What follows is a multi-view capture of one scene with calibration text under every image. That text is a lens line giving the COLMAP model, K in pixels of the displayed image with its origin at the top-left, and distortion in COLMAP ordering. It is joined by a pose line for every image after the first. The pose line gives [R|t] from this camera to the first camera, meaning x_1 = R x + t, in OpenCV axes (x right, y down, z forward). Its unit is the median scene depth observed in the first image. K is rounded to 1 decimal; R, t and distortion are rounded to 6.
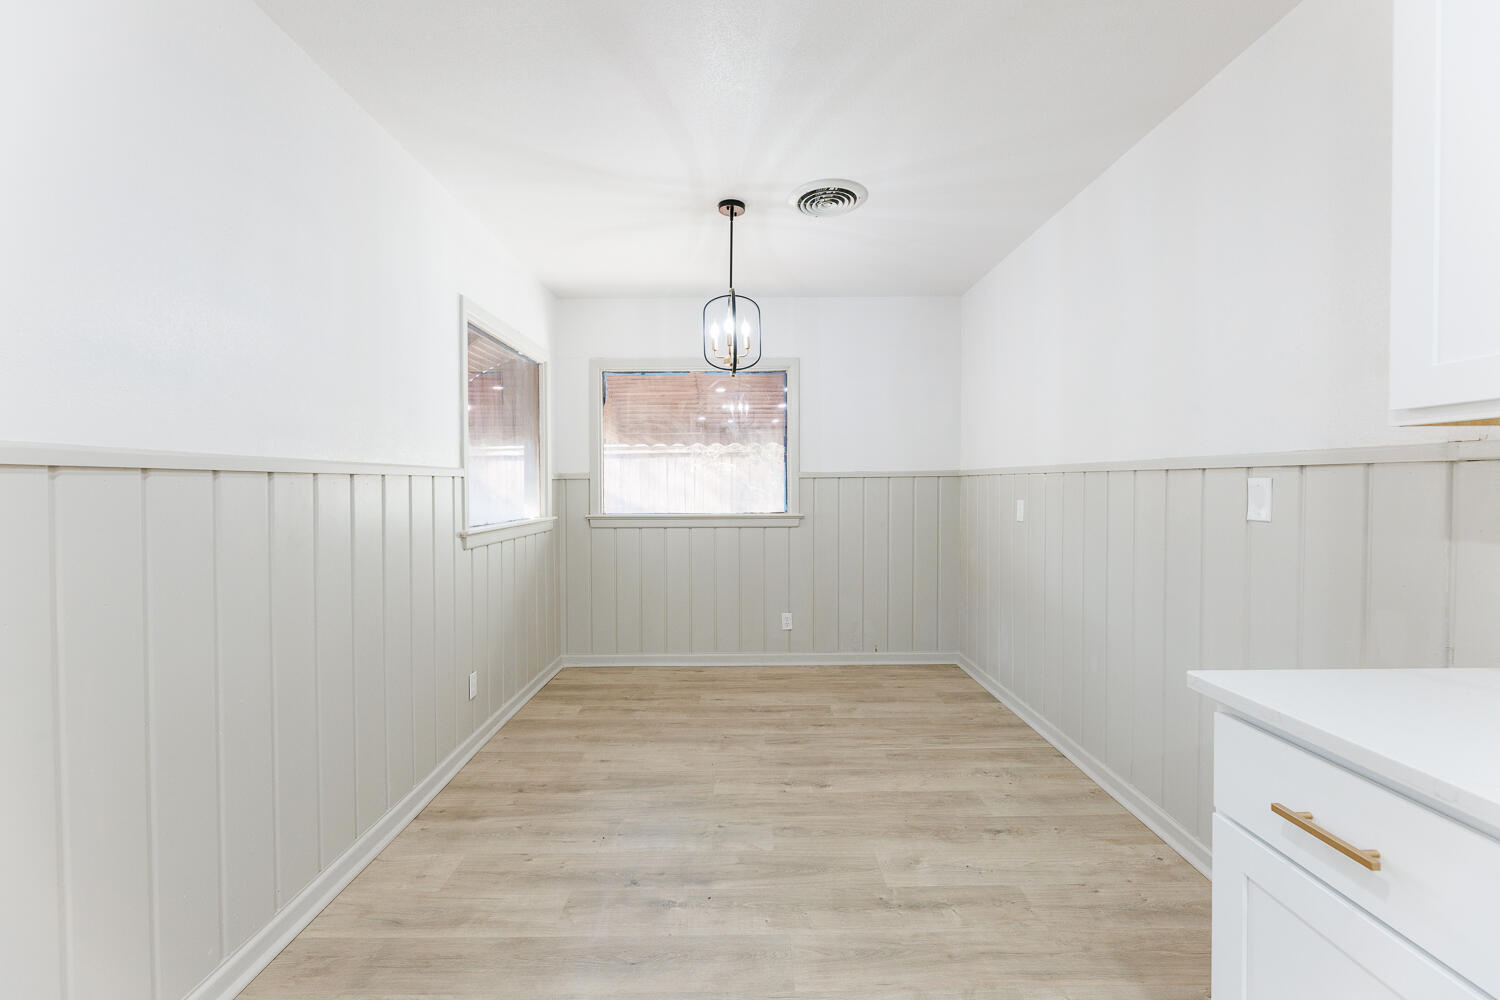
lens RADIAL K [[605.4, 0, 749.7], [0, 605.4, 484.8], [0, 0, 1]] dist [0.002472, 0.000440]
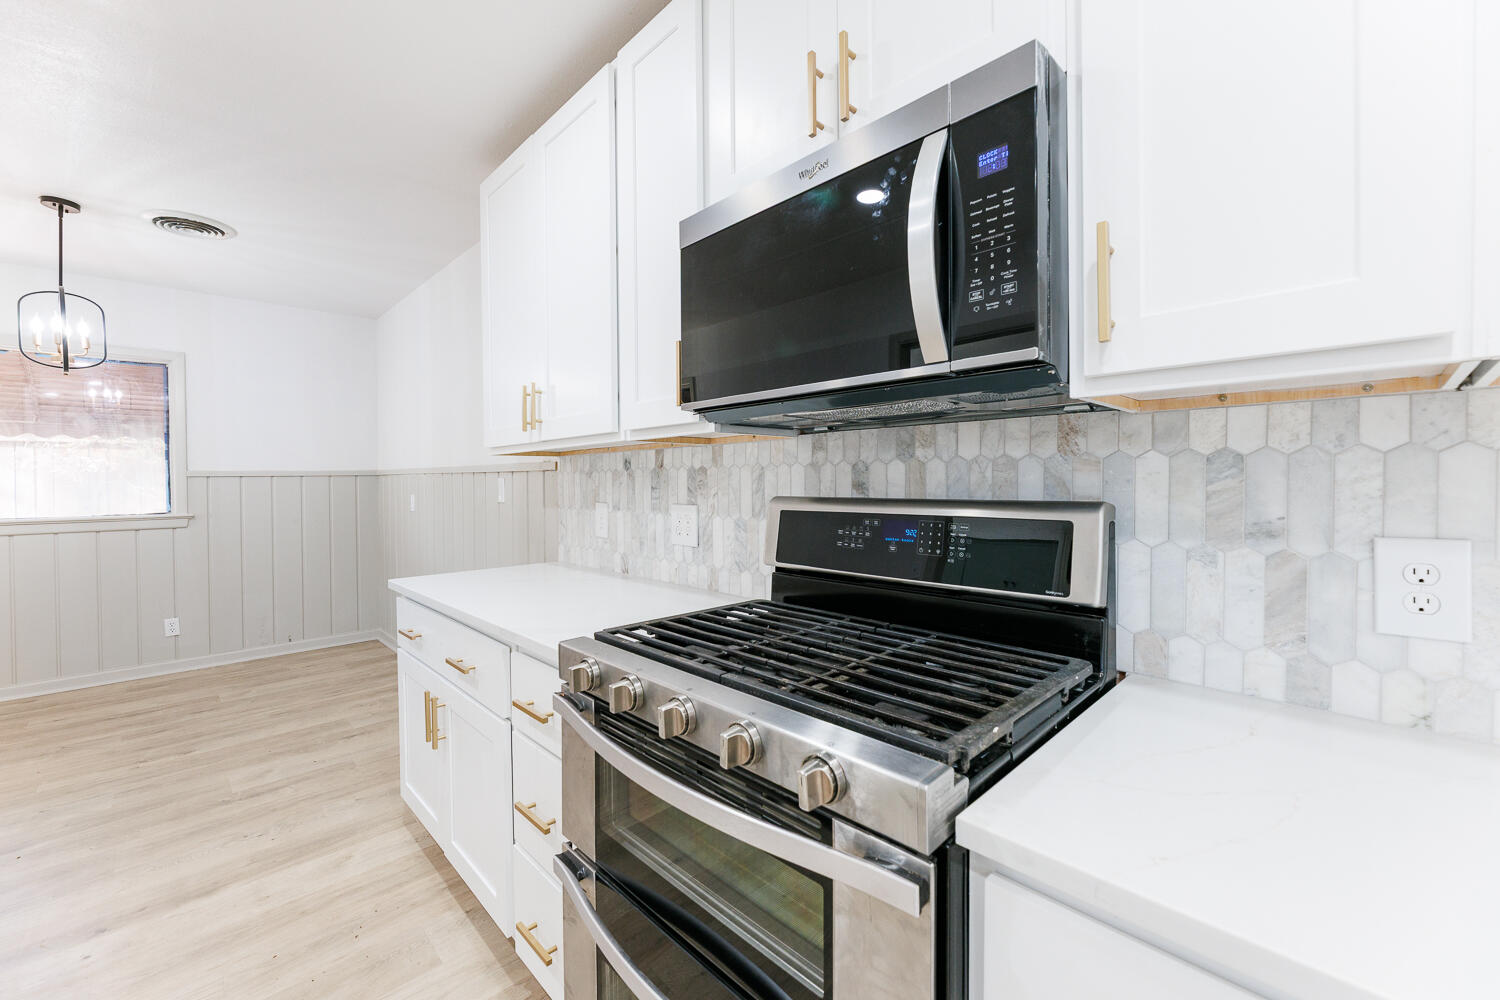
lens RADIAL K [[595.0, 0, 755.2], [0, 595.0, 486.7], [0, 0, 1]] dist [-0.008198, 0.000178]
pose [[0.709850, -0.006960, 0.704319, 0.089216], [0.003206, 0.999973, 0.006650, 0.002313], [-0.704346, -0.002463, 0.709853, -0.446970]]
